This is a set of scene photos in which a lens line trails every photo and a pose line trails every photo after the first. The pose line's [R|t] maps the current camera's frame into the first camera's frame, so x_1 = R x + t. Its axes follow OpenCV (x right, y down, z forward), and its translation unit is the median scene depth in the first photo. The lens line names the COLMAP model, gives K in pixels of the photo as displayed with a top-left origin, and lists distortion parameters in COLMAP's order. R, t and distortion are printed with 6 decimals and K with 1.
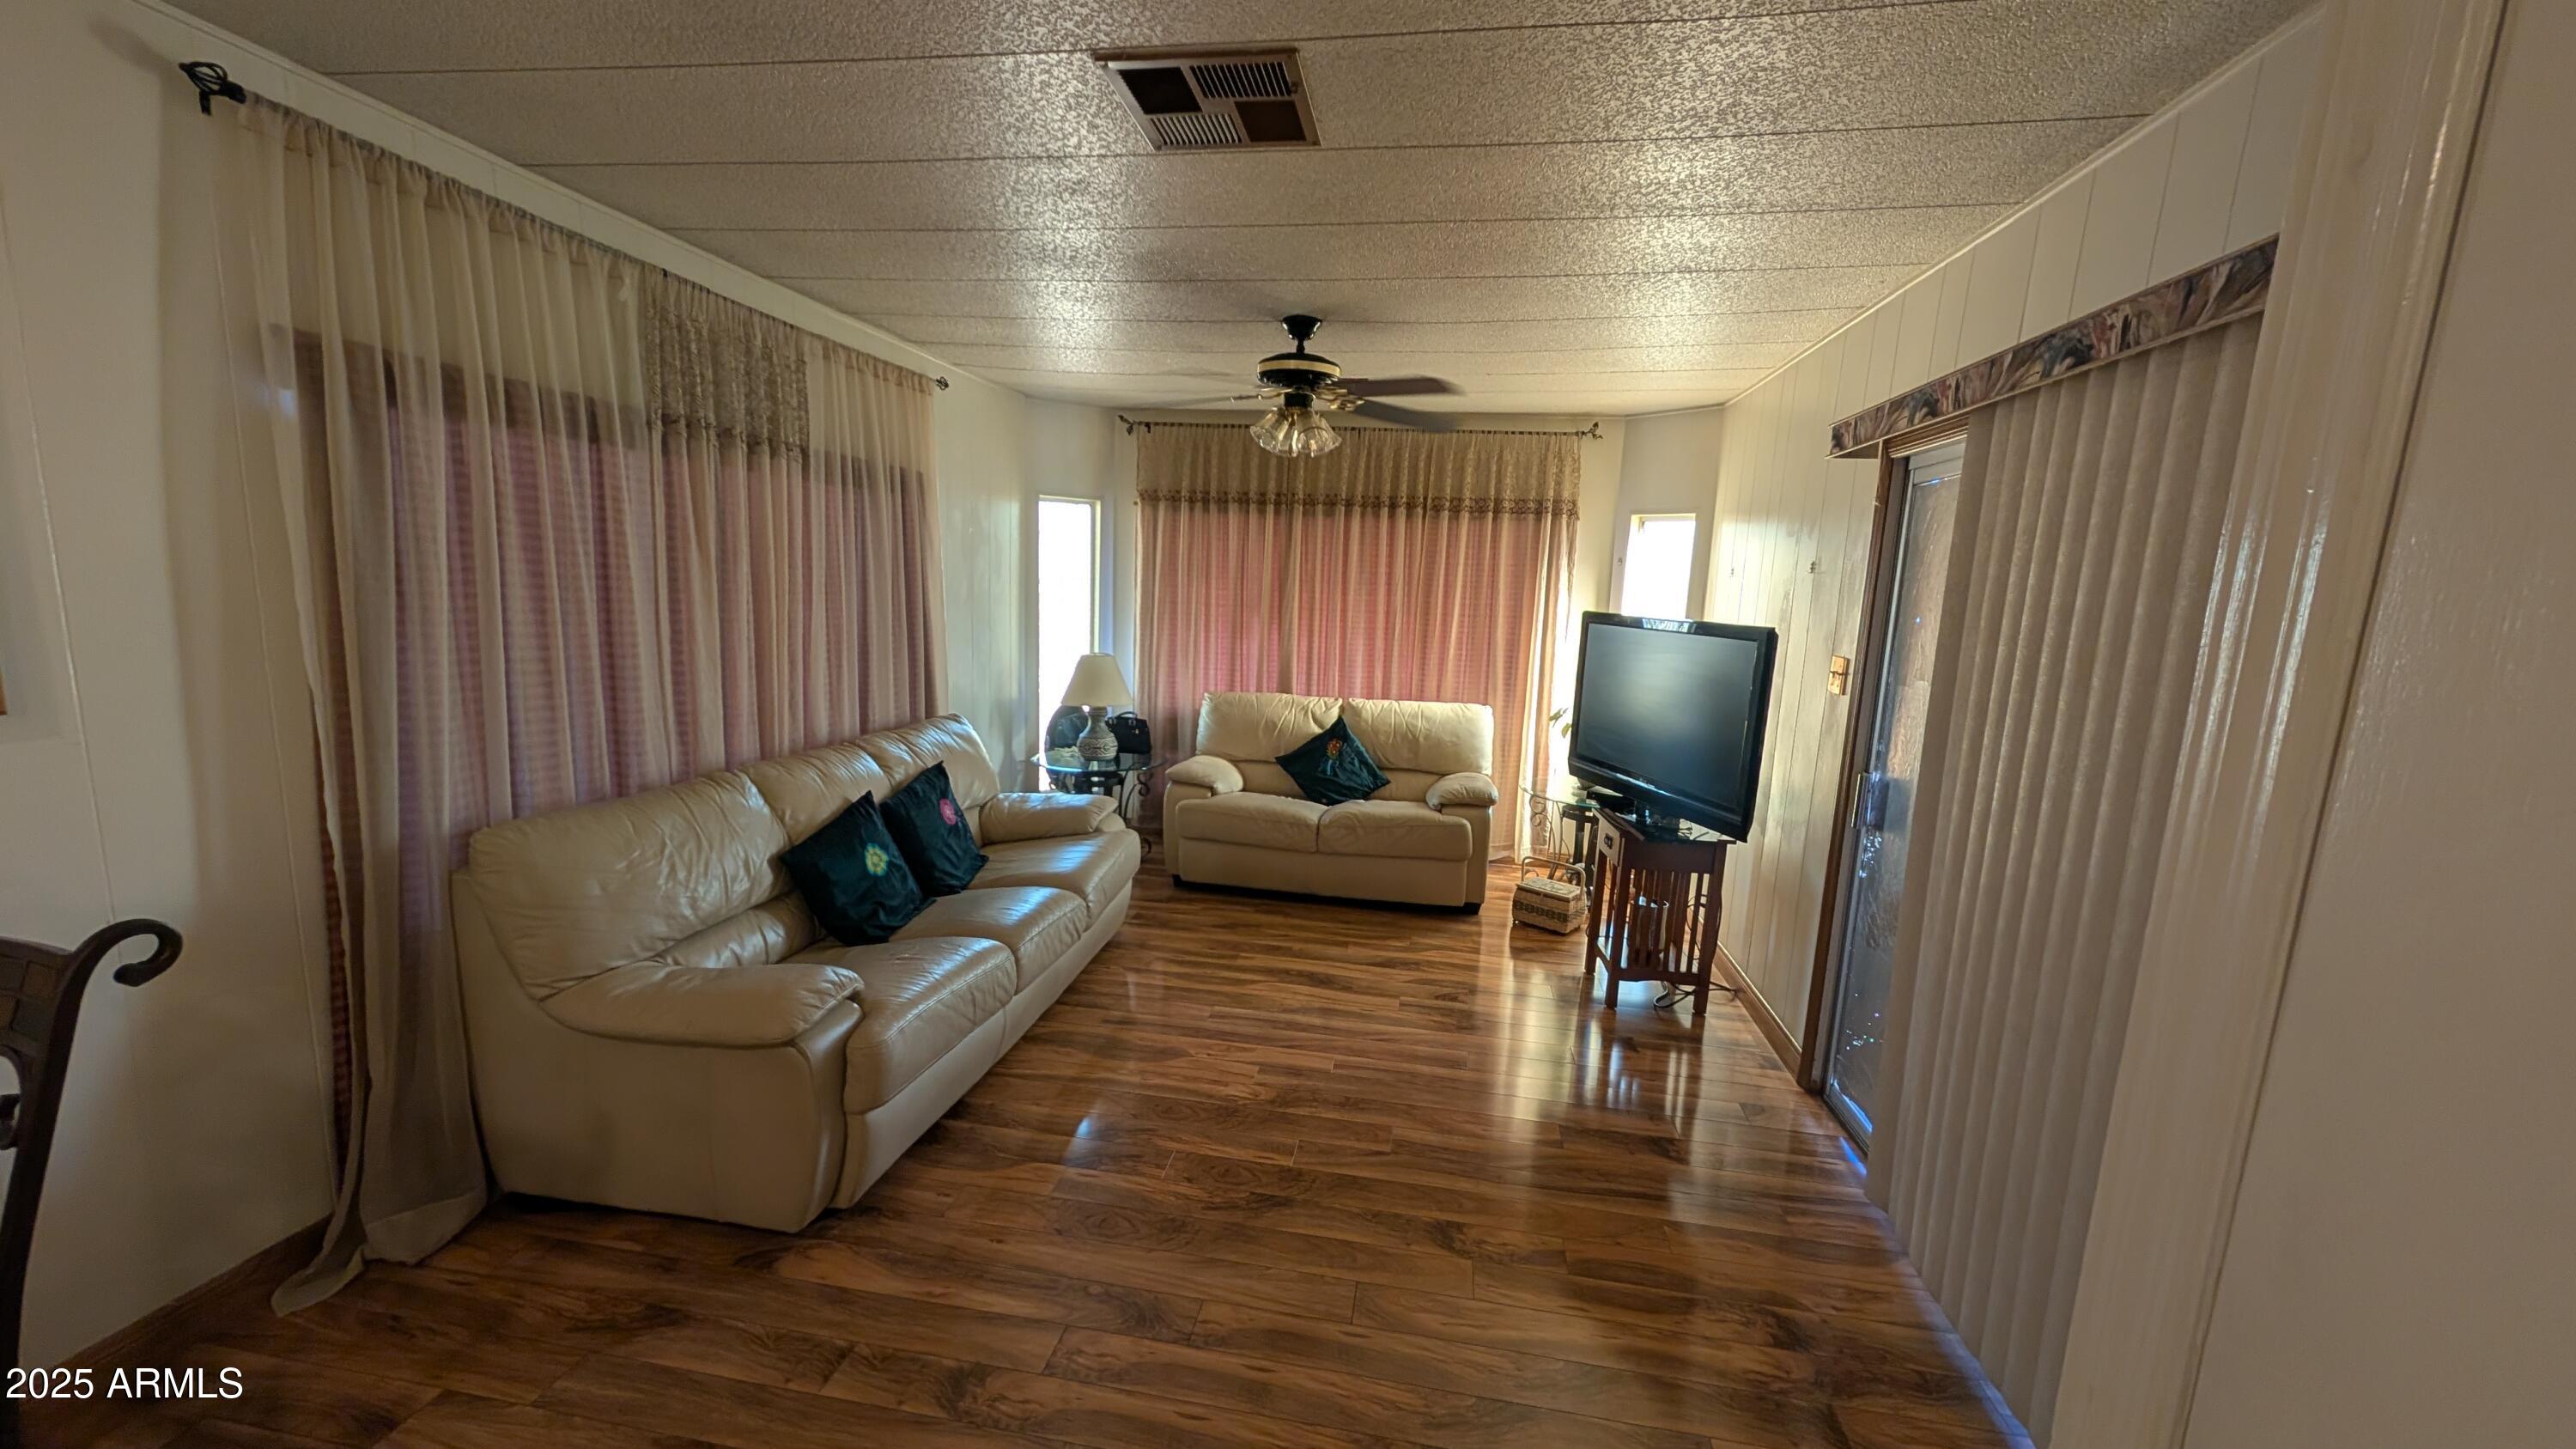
lens RADIAL K [[961.8, 0, 1283.5], [0, 961.8, 729.4], [0, 0, 1]] dist [-0.000821, -0.000785]
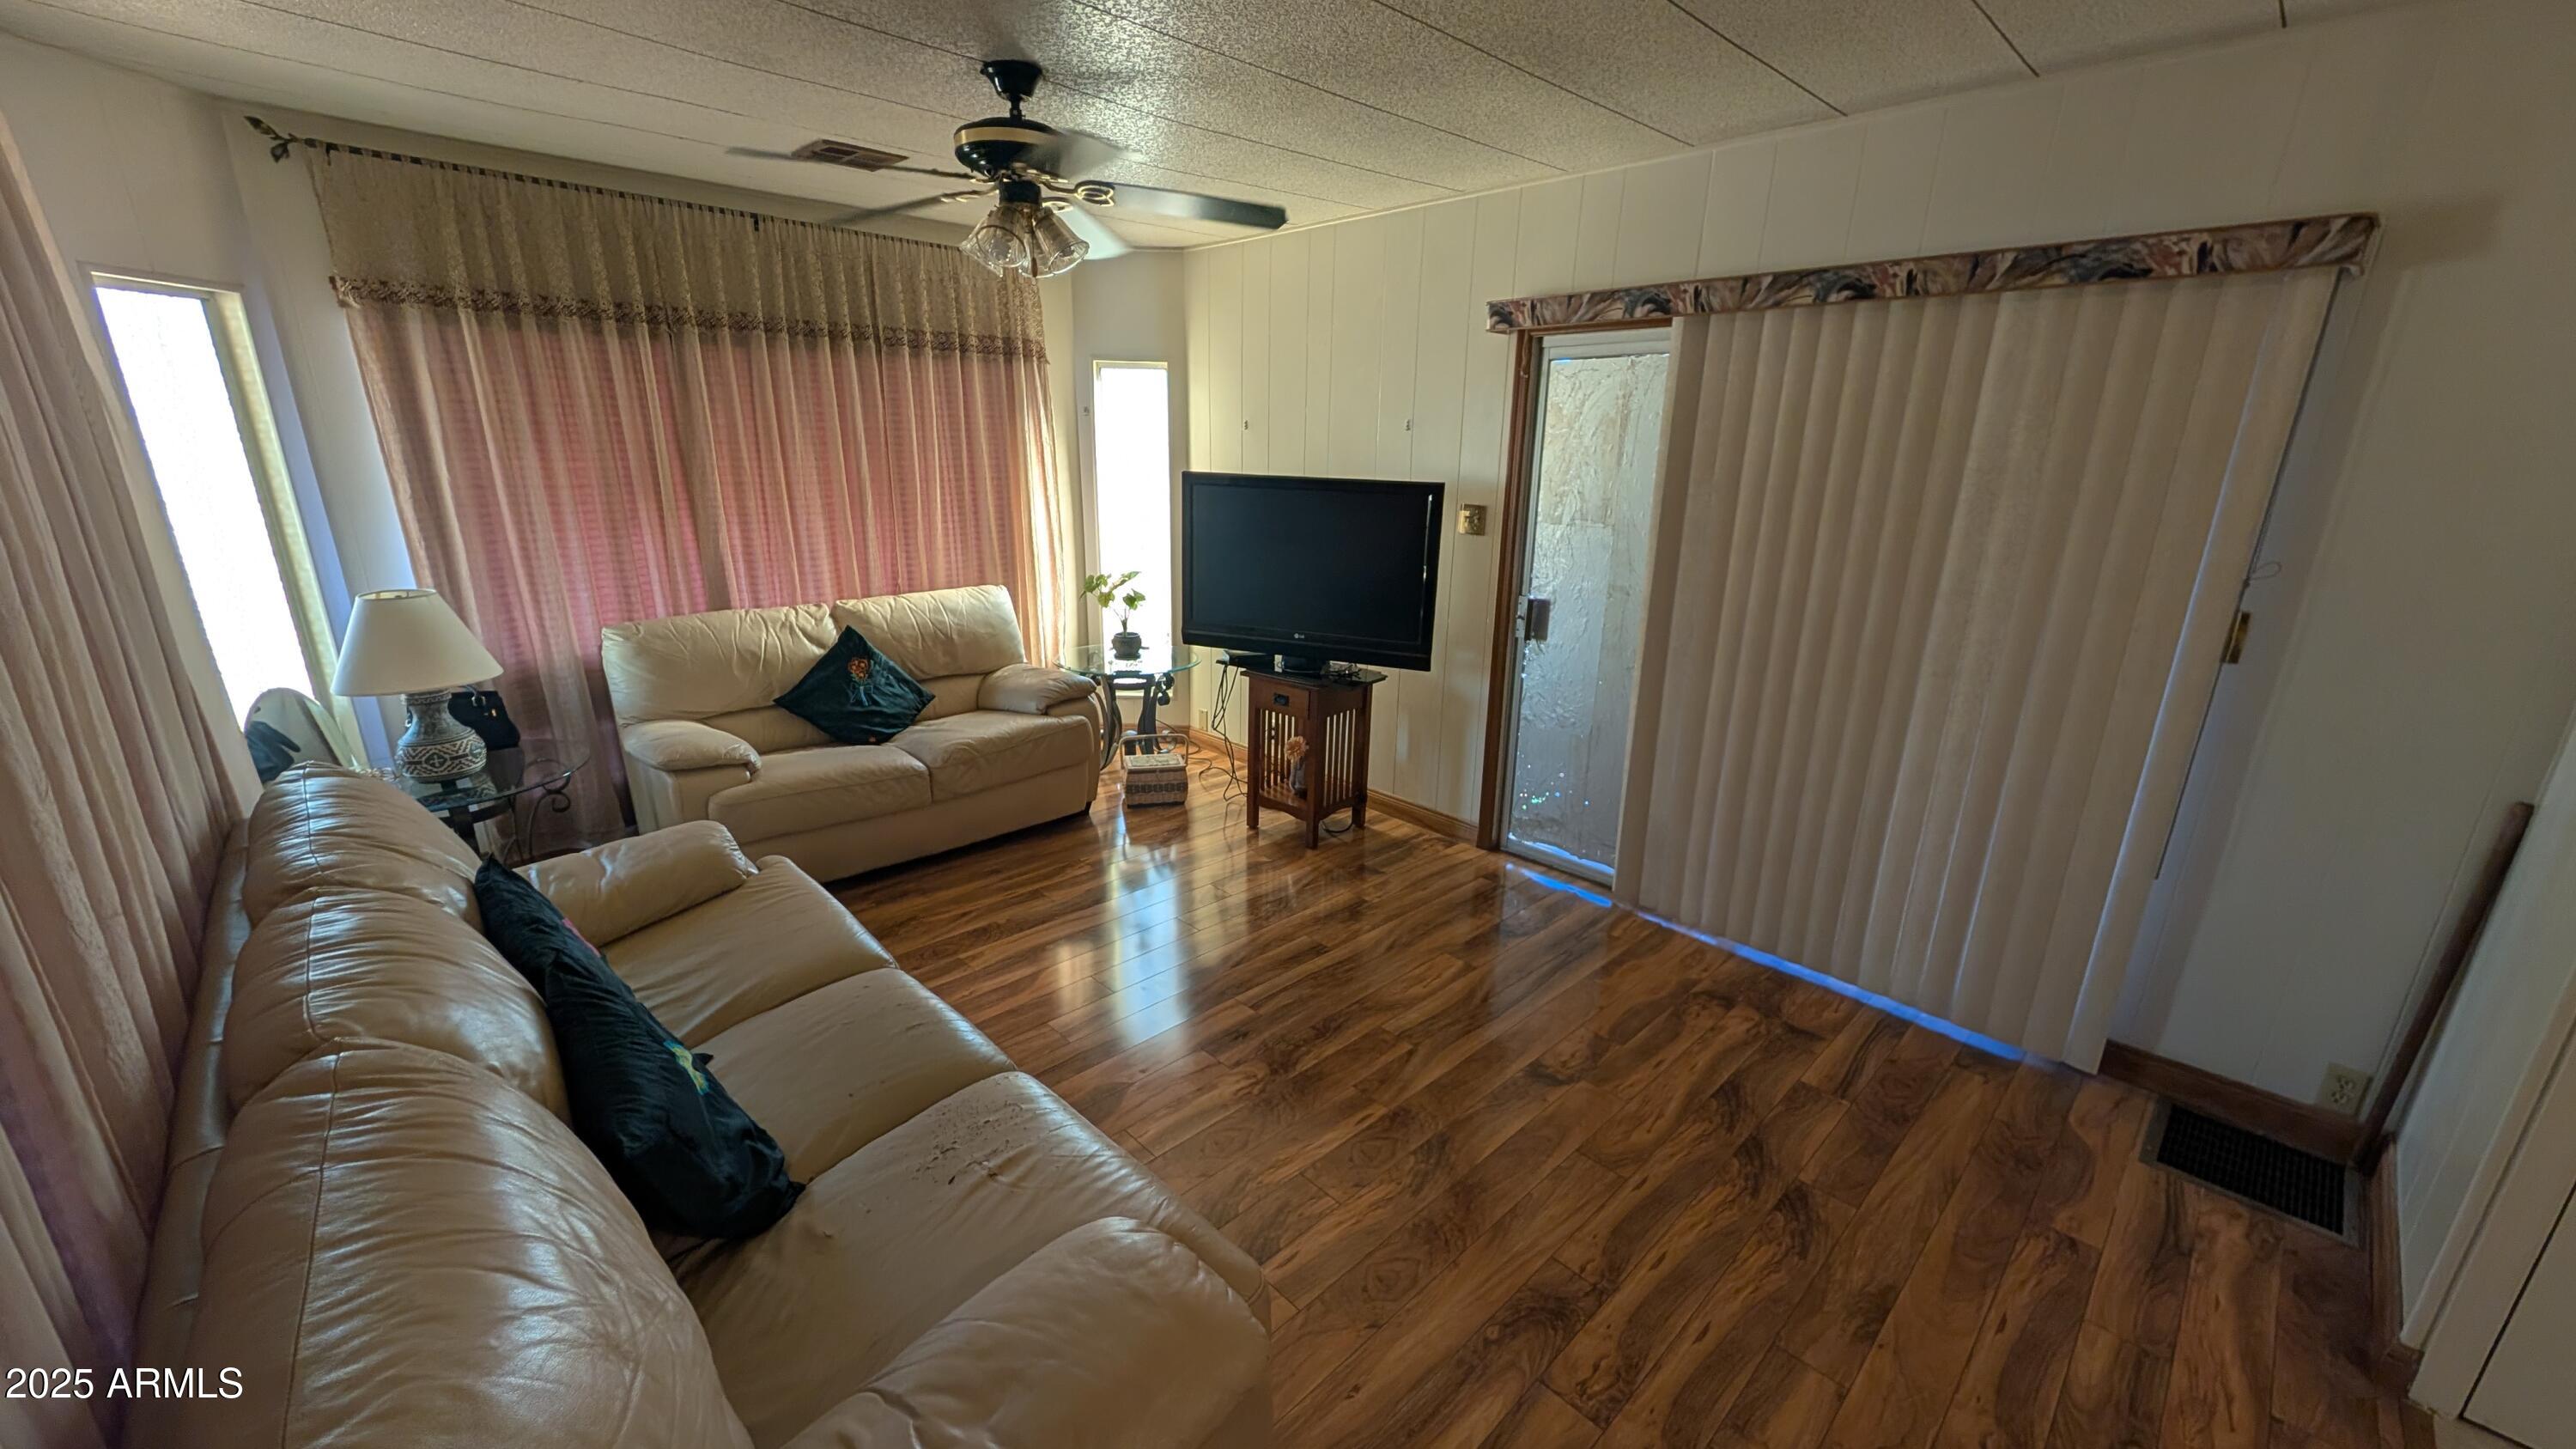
lens RADIAL K [[961.8, 0, 1287.7], [0, 961.8, 731.7], [0, 0, 1]] dist [-0.000821, -0.000785]
pose [[0.596569, -0.259056, 0.759603, -0.335750], [0.127753, 0.965056, 0.228791, -0.064036], [-0.792329, -0.039448, 0.608817, 0.264225]]
